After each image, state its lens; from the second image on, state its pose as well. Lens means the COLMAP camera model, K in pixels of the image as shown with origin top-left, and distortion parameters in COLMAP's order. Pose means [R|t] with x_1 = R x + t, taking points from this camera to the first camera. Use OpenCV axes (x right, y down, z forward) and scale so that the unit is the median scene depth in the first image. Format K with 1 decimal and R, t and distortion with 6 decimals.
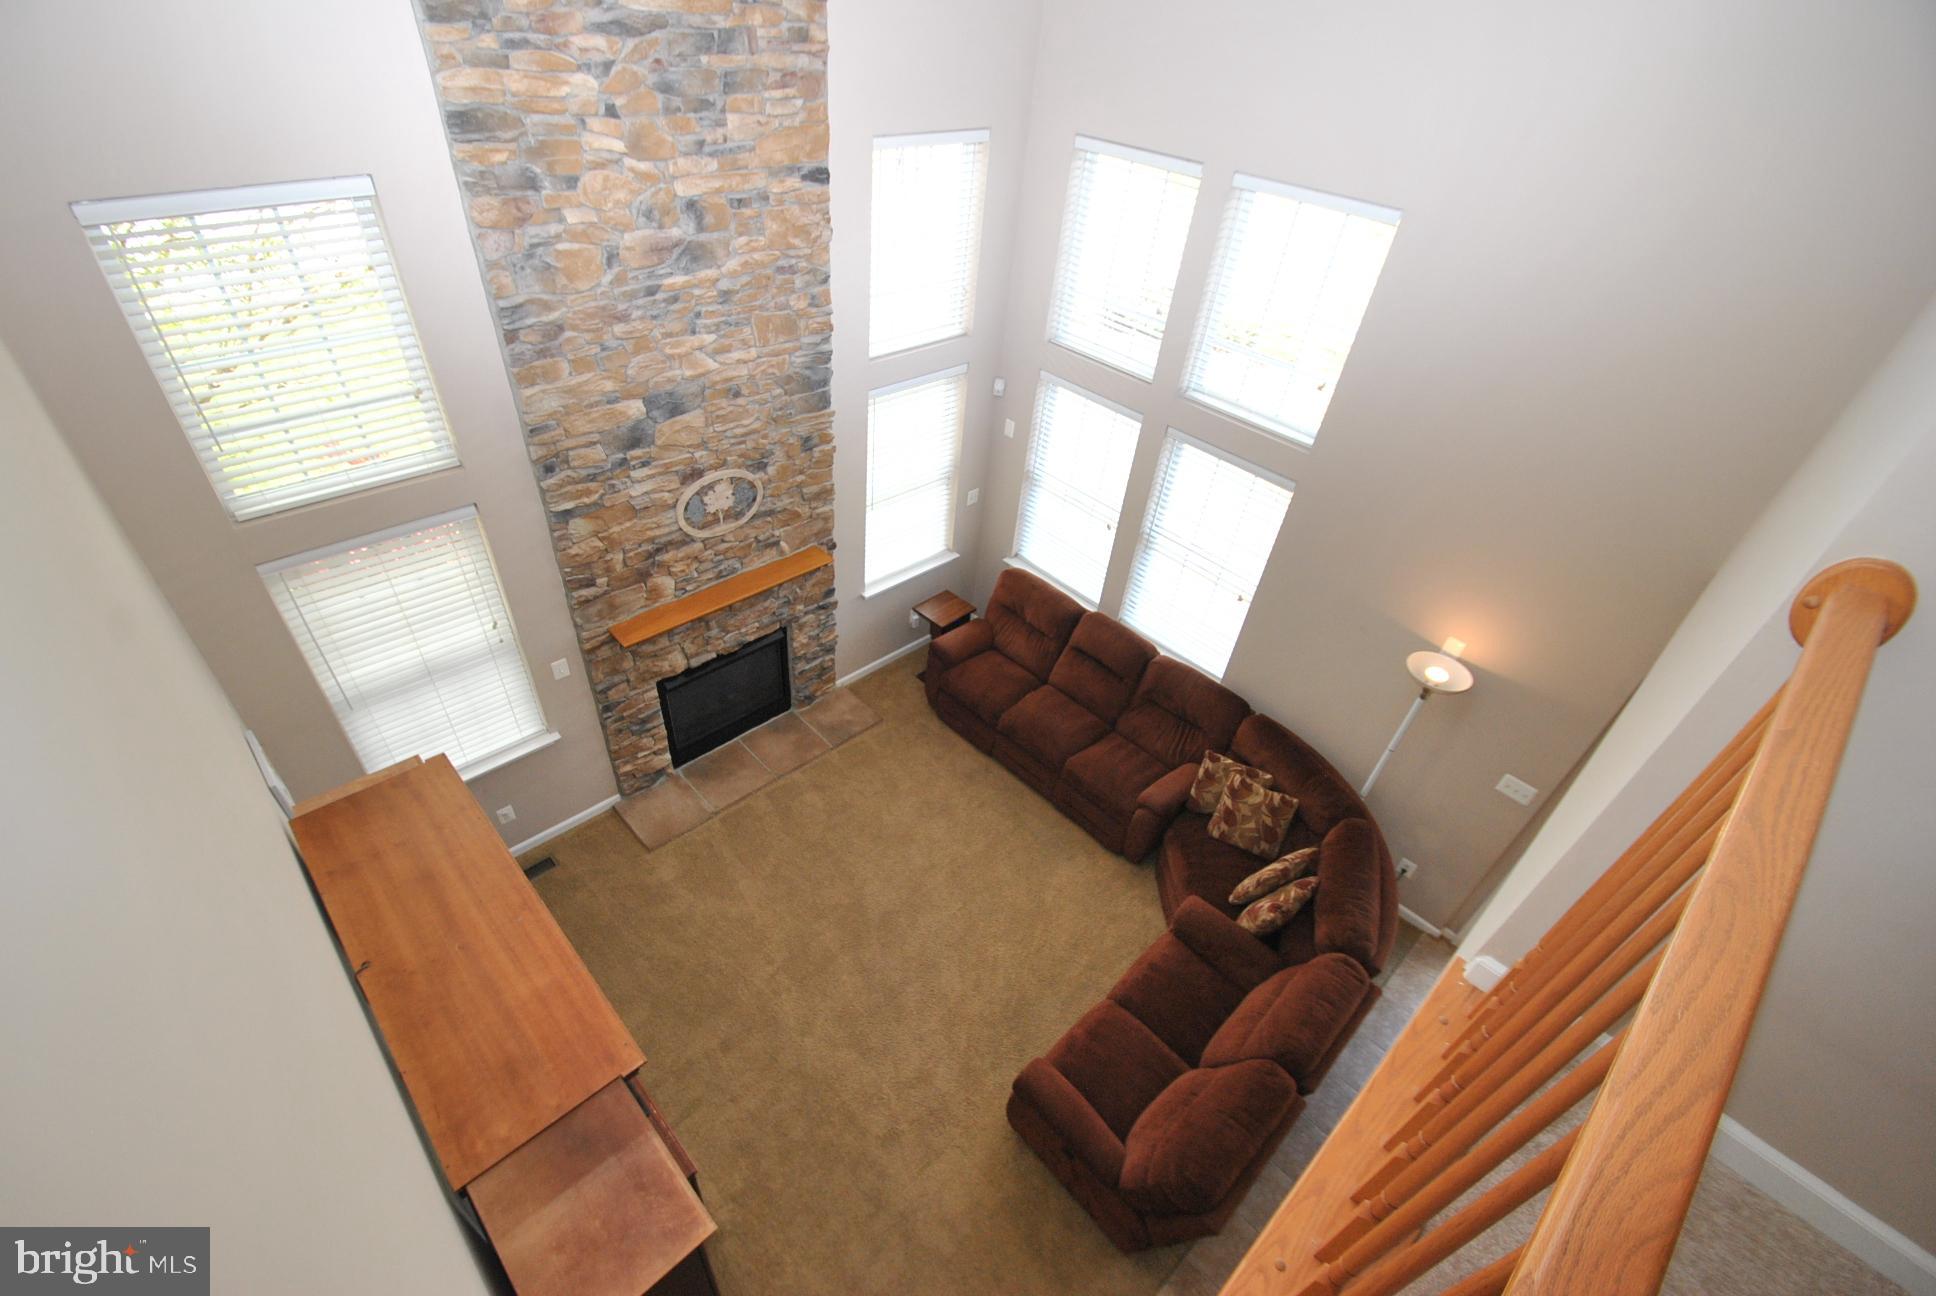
lens RADIAL K [[845.0, 0, 928.3], [0, 845.0, 691.5], [0, 0, 1]] dist [-0.001235, -0.004796]
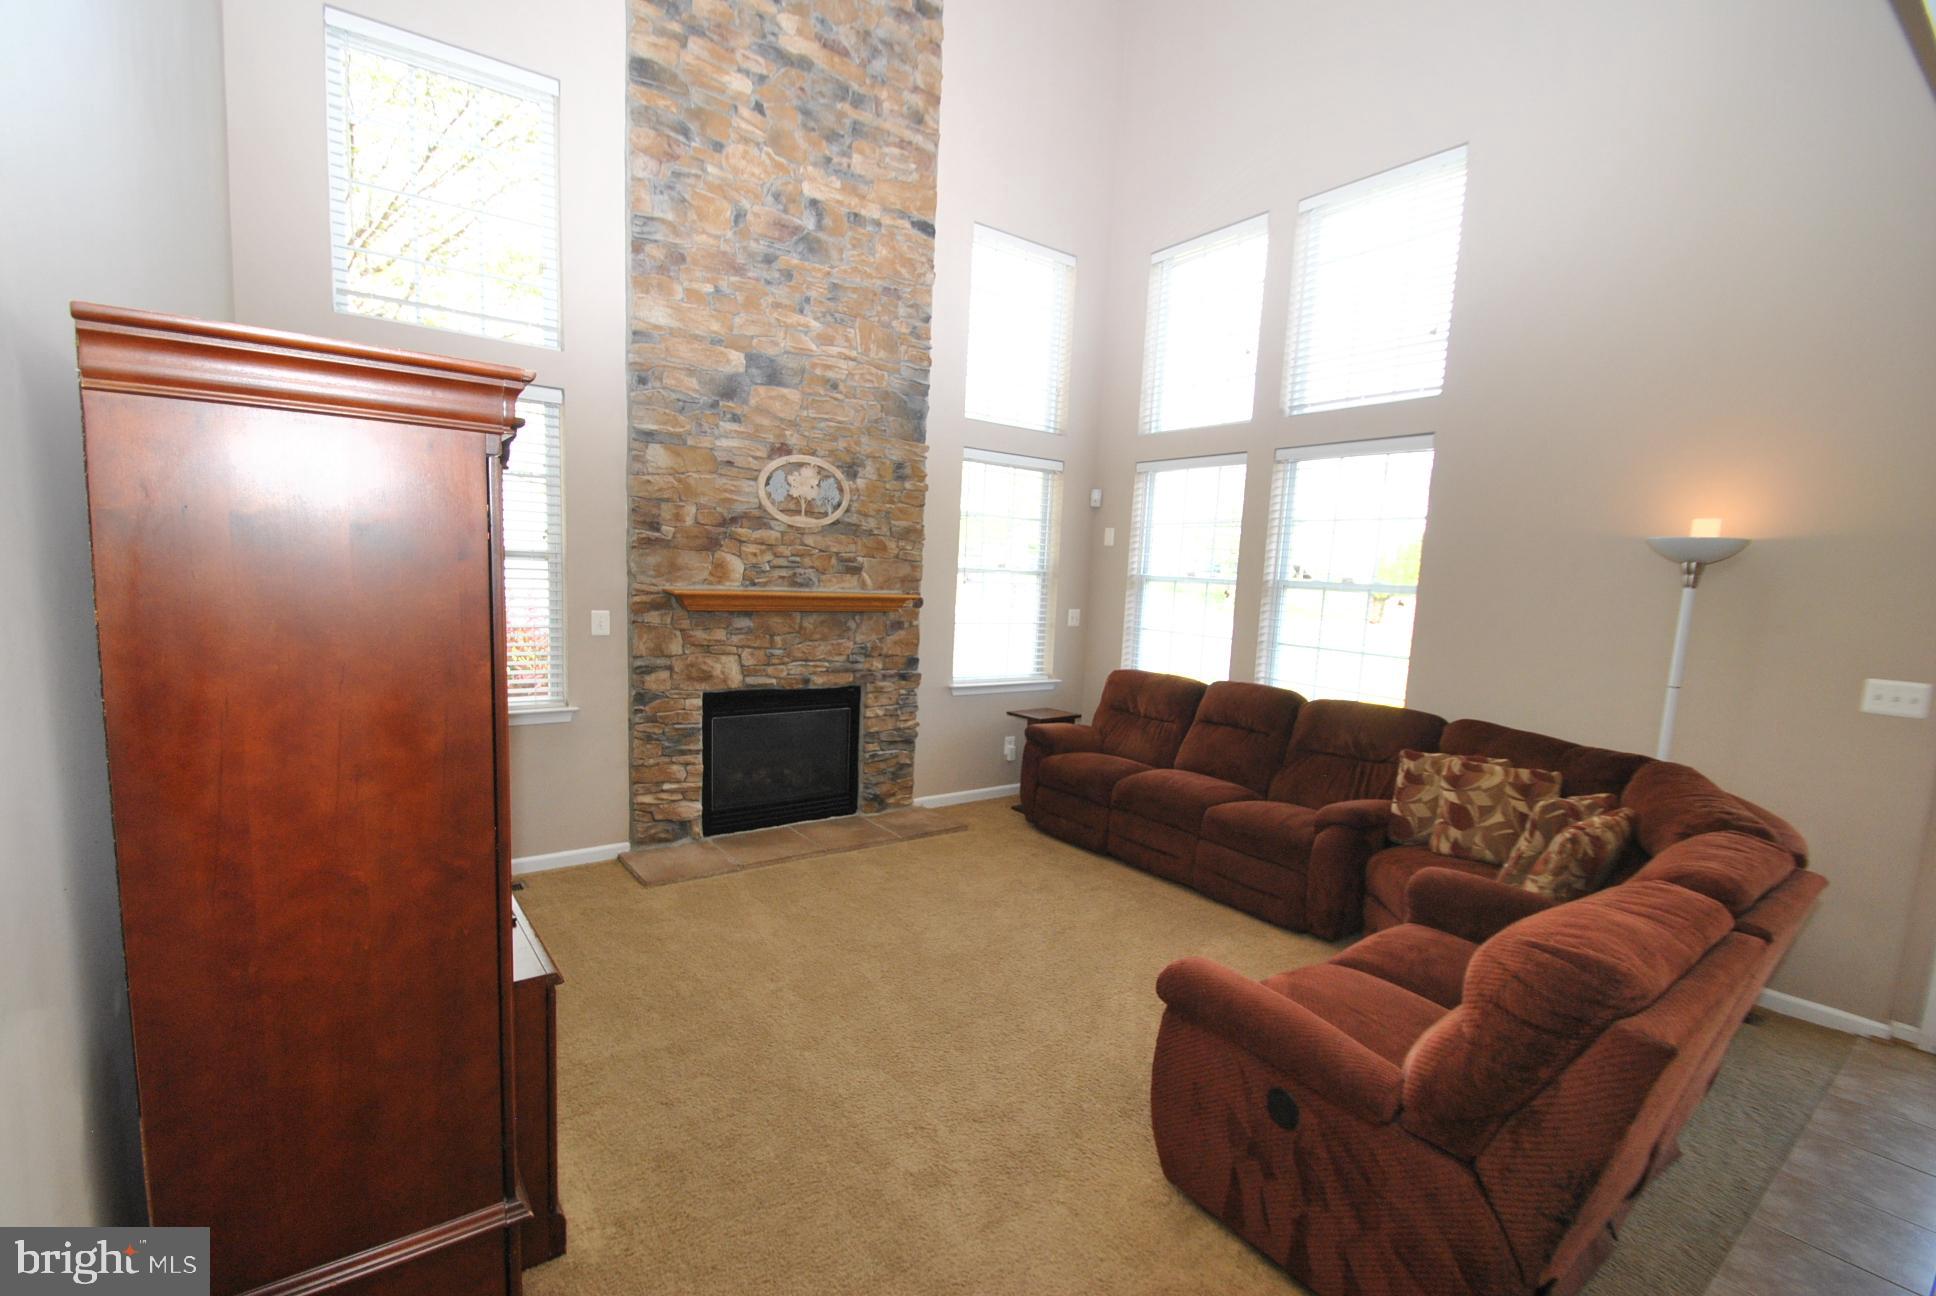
lens RADIAL K [[845.0, 0, 926.3], [0, 845.0, 680.2], [0, 0, 1]] dist [-0.001235, -0.004796]
pose [[0.991239, -0.004518, -0.132003, 0.019937], [-0.070046, 0.829318, -0.554370, 0.497483], [0.111977, 0.558759, 0.821736, 0.348677]]
